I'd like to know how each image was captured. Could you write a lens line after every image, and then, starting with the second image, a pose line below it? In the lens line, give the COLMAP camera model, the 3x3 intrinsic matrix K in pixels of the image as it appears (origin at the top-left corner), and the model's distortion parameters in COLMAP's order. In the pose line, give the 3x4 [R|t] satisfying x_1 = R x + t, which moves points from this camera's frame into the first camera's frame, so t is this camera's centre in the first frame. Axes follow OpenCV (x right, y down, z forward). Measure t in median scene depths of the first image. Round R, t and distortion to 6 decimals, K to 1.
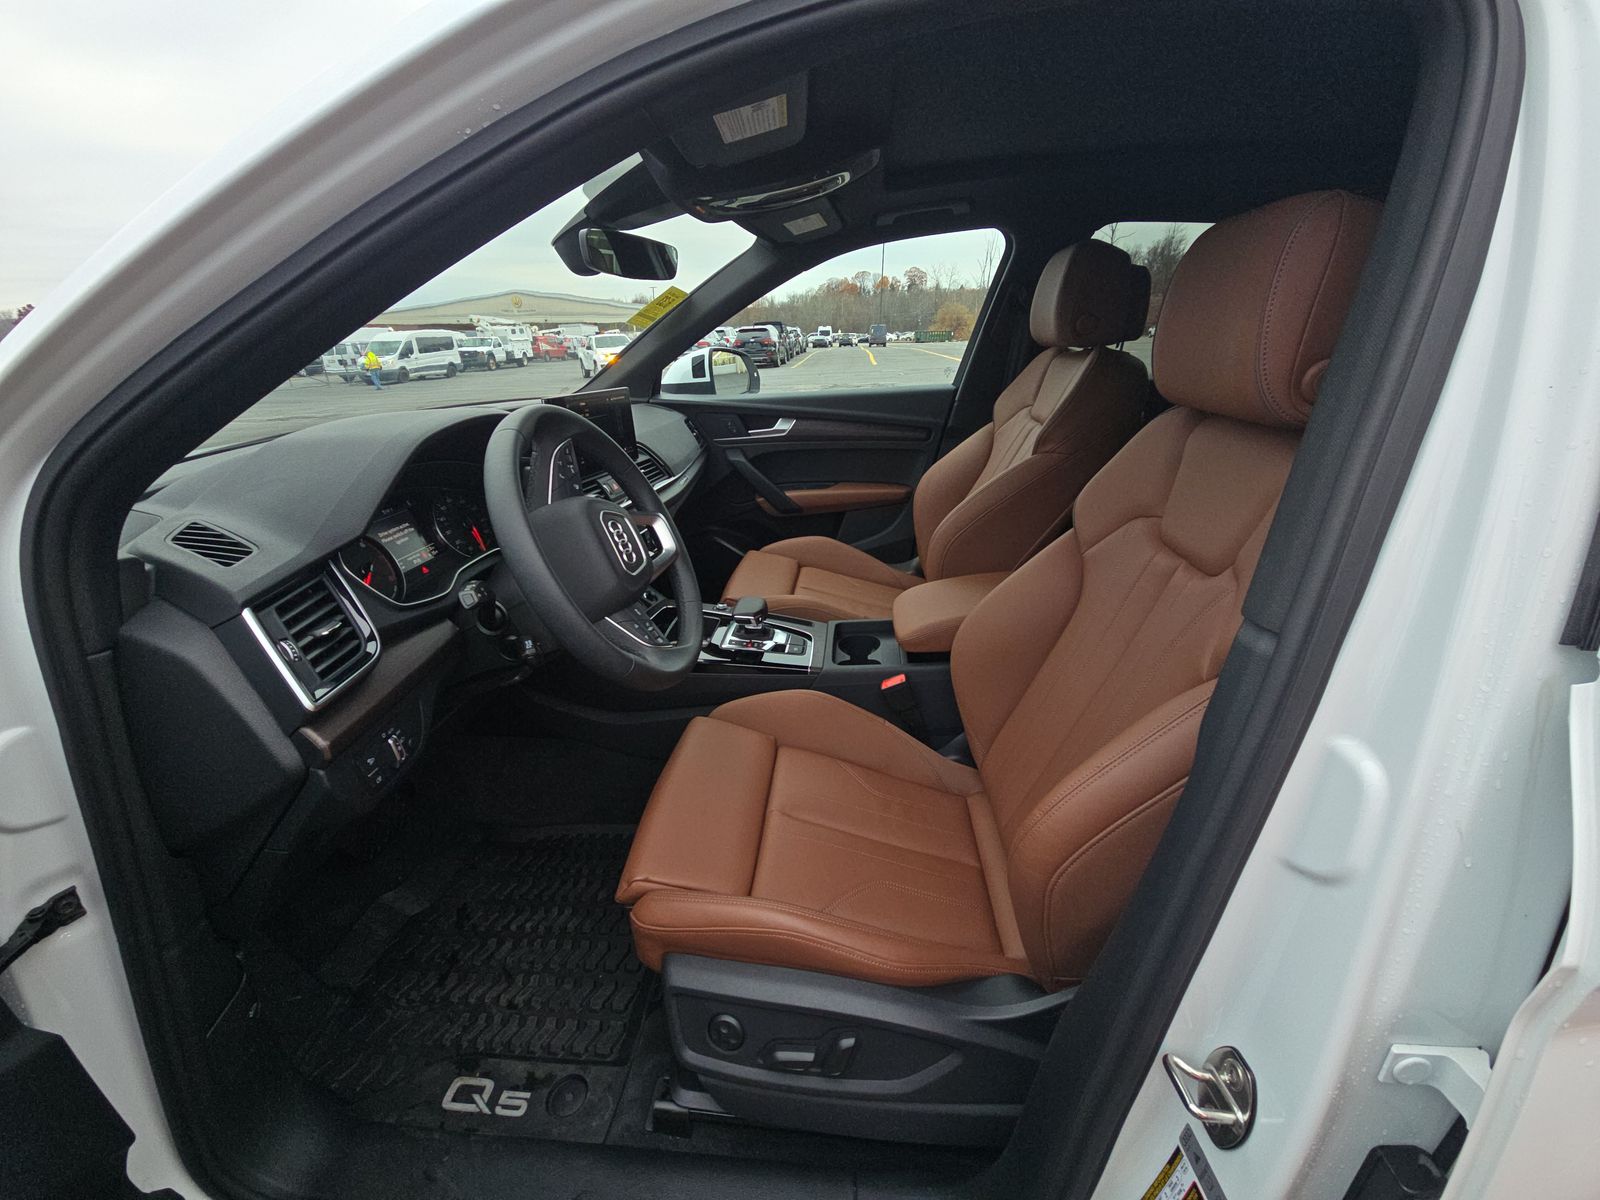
lens RADIAL K [[639.7, 0, 809.5], [0, 639.7, 594.9], [0, 0, 1]] dist [-0.015931, -0.000423]
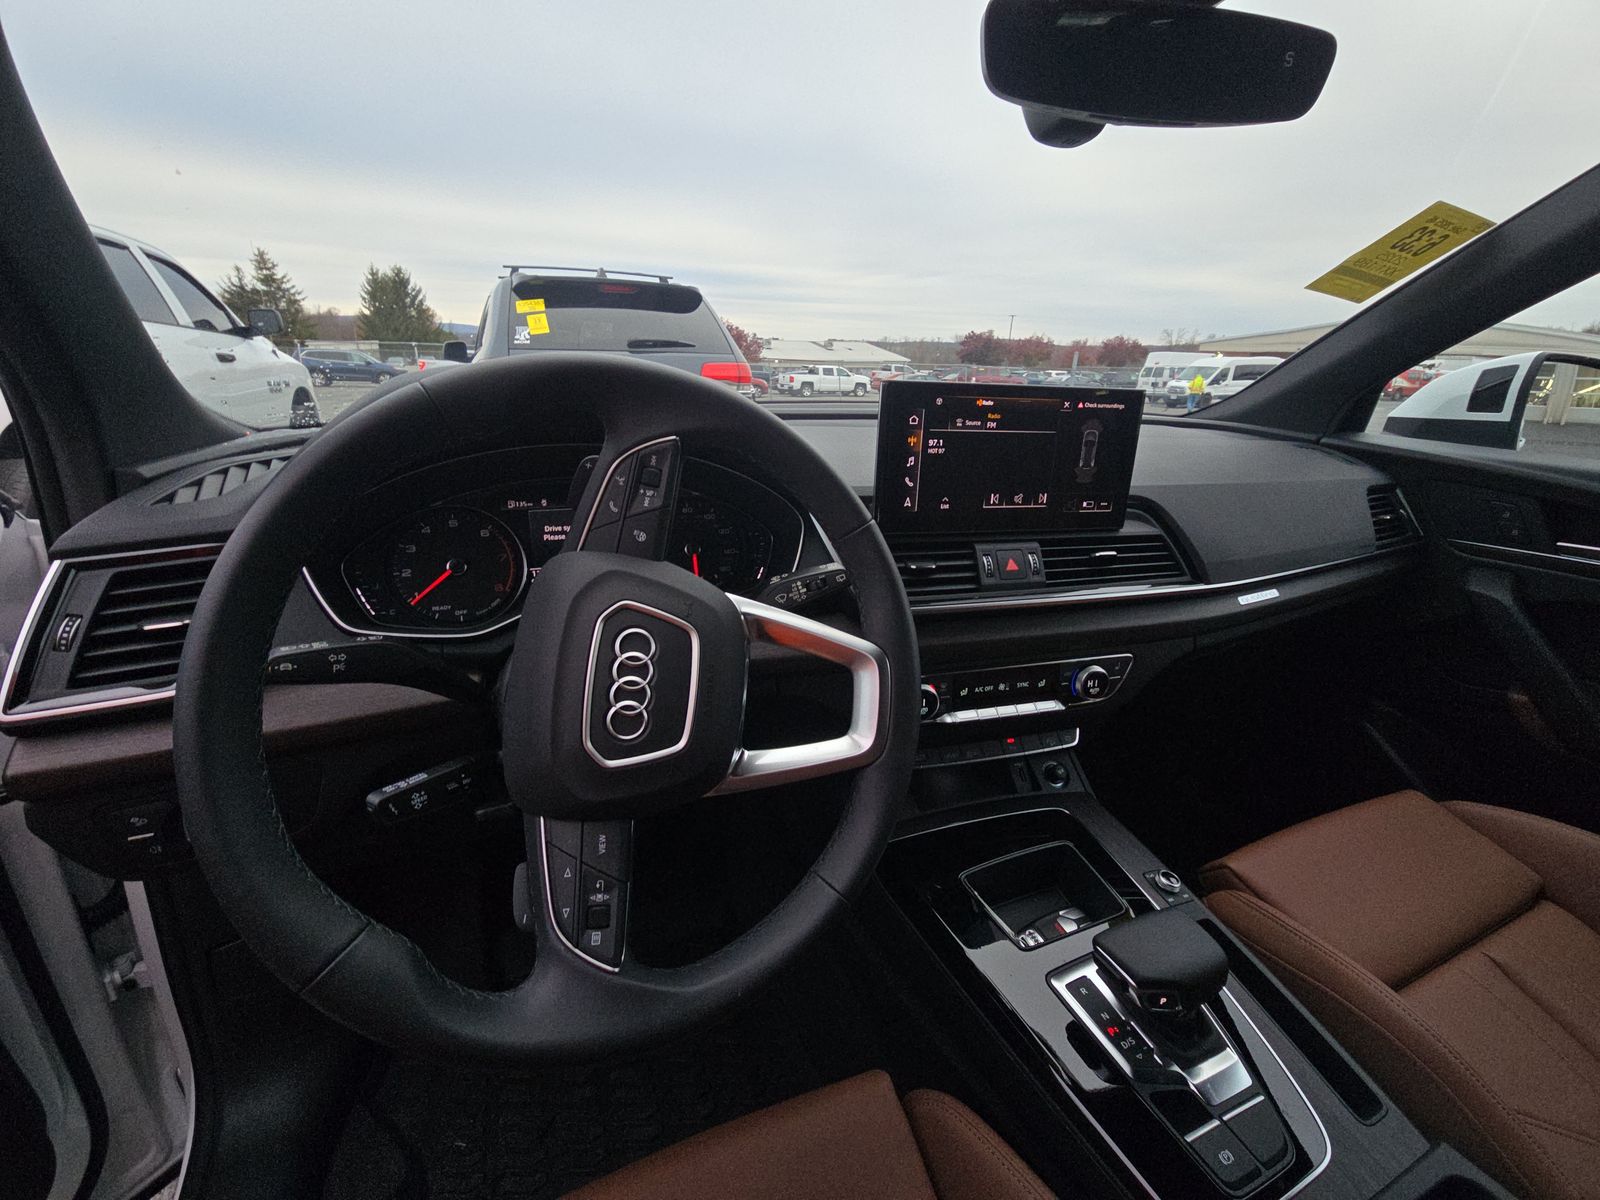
lens RADIAL K [[639.7, 0, 843.4], [0, 639.7, 594.6], [0, 0, 1]] dist [-0.015931, -0.000423]
pose [[0.453368, 0.325716, -0.829679, 0.050720], [-0.365172, 0.917008, 0.160455, -0.126458], [0.813085, 0.230230, 0.534685, 0.429206]]
